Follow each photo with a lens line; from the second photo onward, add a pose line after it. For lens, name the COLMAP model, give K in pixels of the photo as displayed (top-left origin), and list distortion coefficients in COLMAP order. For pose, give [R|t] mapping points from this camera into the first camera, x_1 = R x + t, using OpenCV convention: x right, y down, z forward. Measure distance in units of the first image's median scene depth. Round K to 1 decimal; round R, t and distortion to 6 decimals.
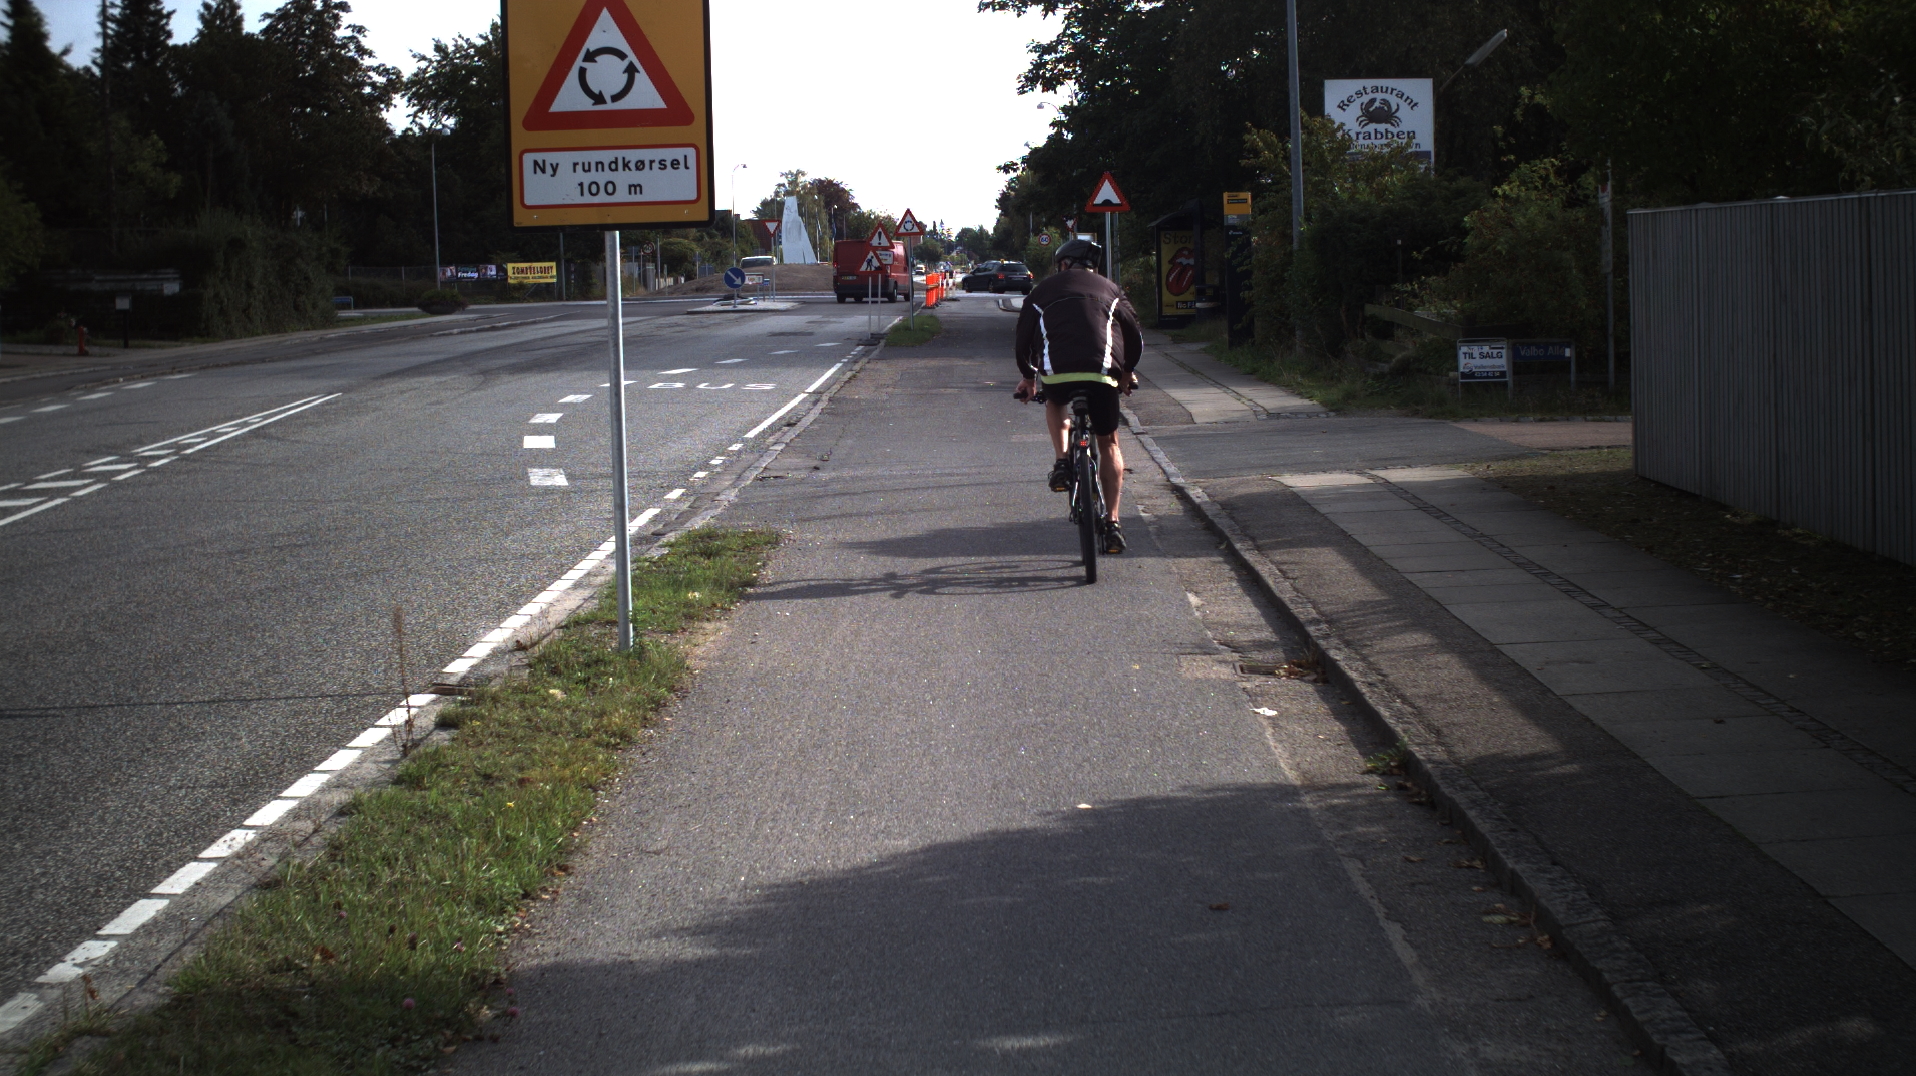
lens RADIAL K [[3139.5, 0, 958.0], [0, 3139.5, 538.0], [0, 0, 1]] dist [-0.256528, 0.223236]
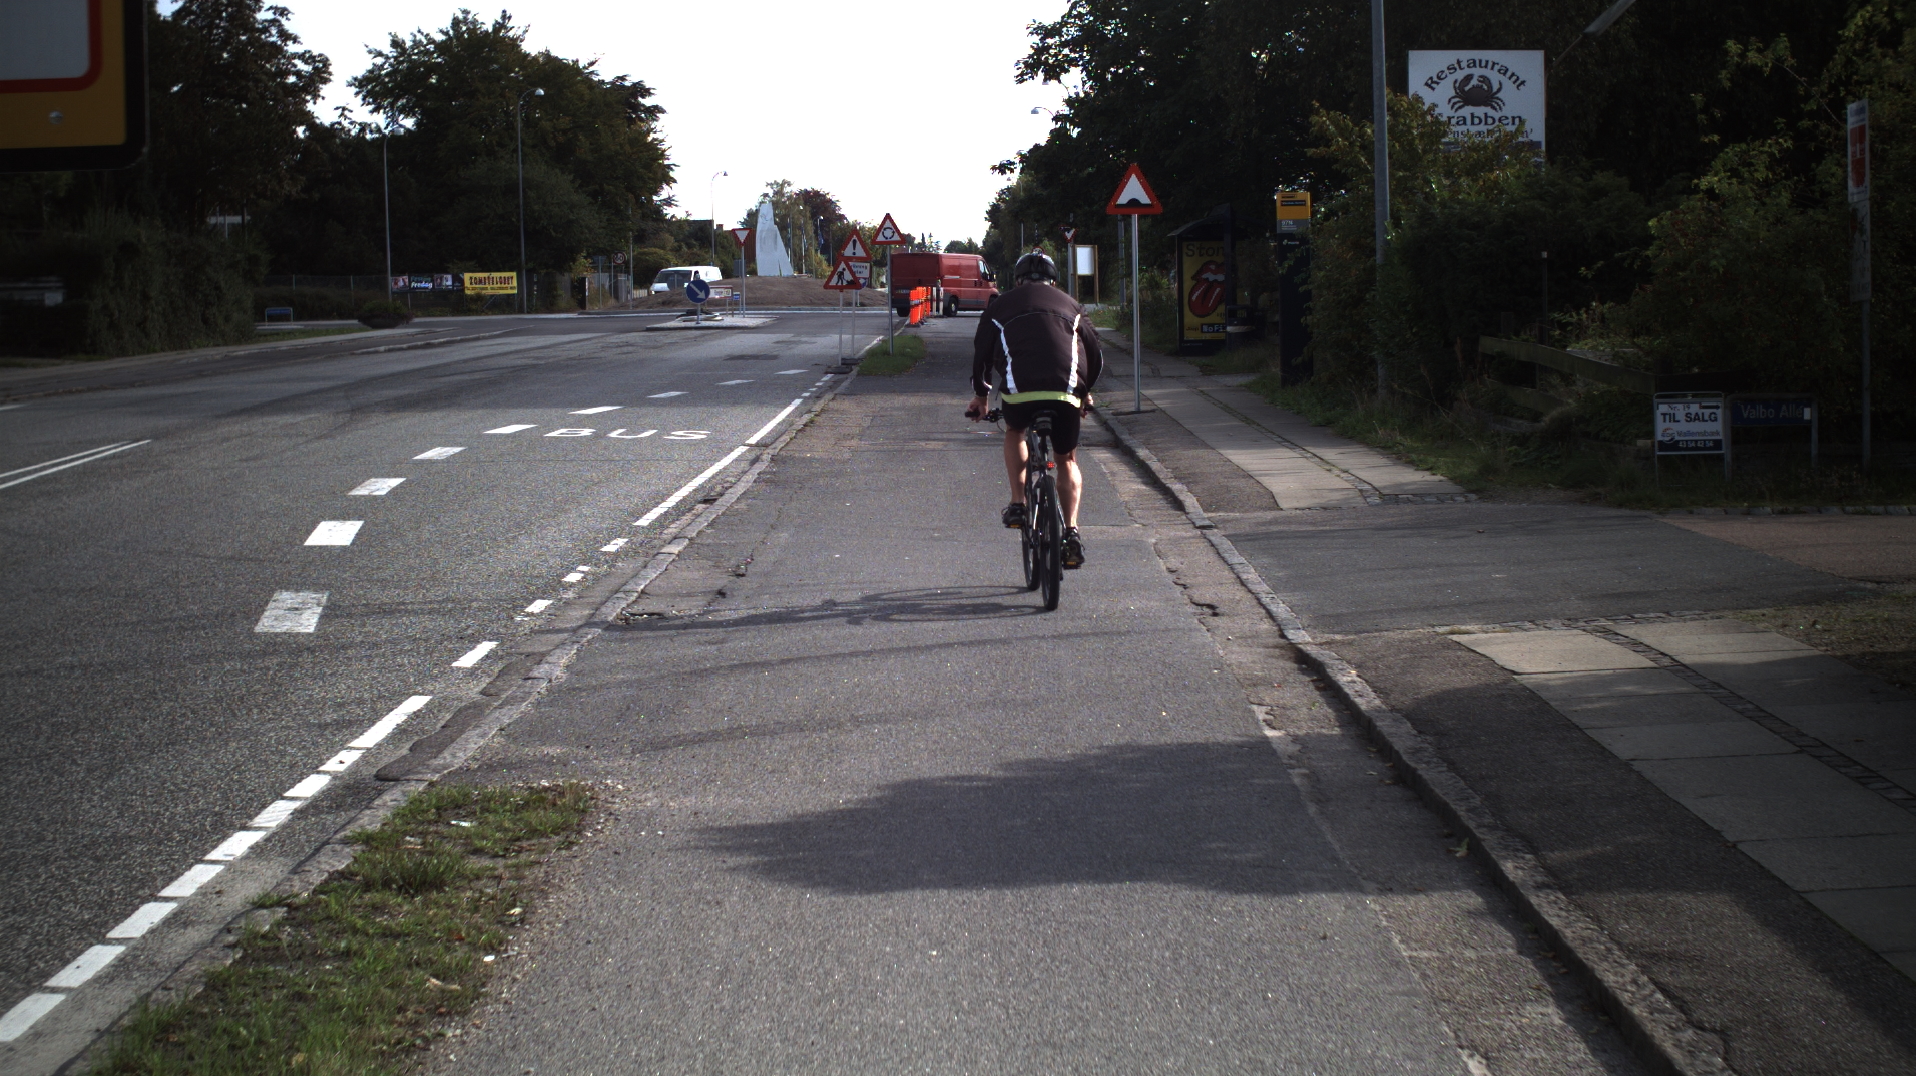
lens RADIAL K [[3139.5, 0, 958.0], [0, 3139.5, 538.0], [0, 0, 1]] dist [-0.256528, 0.223236]
pose [[0.999960, 0.007890, 0.004314, 0.000296], [-0.007872, 0.999960, -0.004215, -0.012047], [-0.004347, 0.004181, 0.999982, 0.134858]]
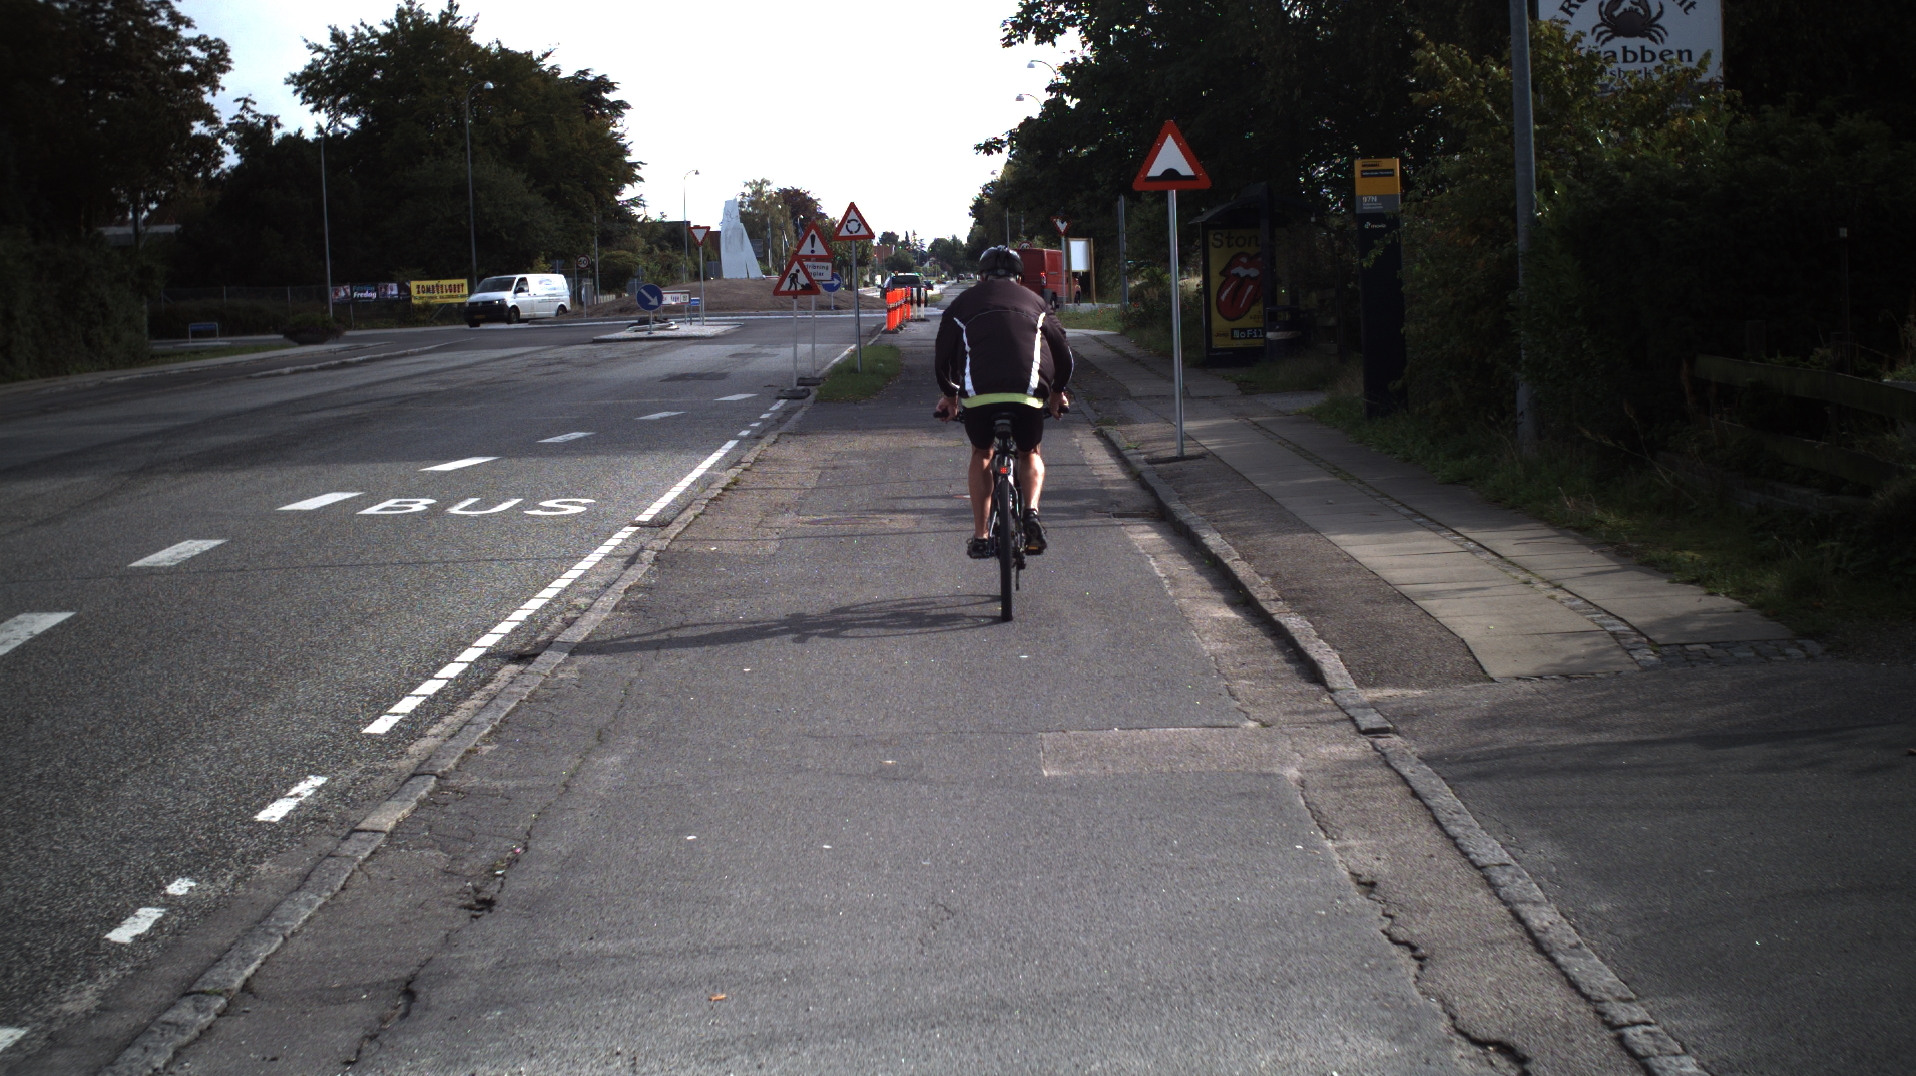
lens RADIAL K [[3139.5, 0, 958.0], [0, 3139.5, 538.0], [0, 0, 1]] dist [-0.256528, 0.223236]
pose [[0.999917, -0.010440, 0.007571, 0.001900], [0.010466, 0.999939, -0.003404, -0.024427], [-0.007535, 0.003483, 0.999966, 0.269652]]
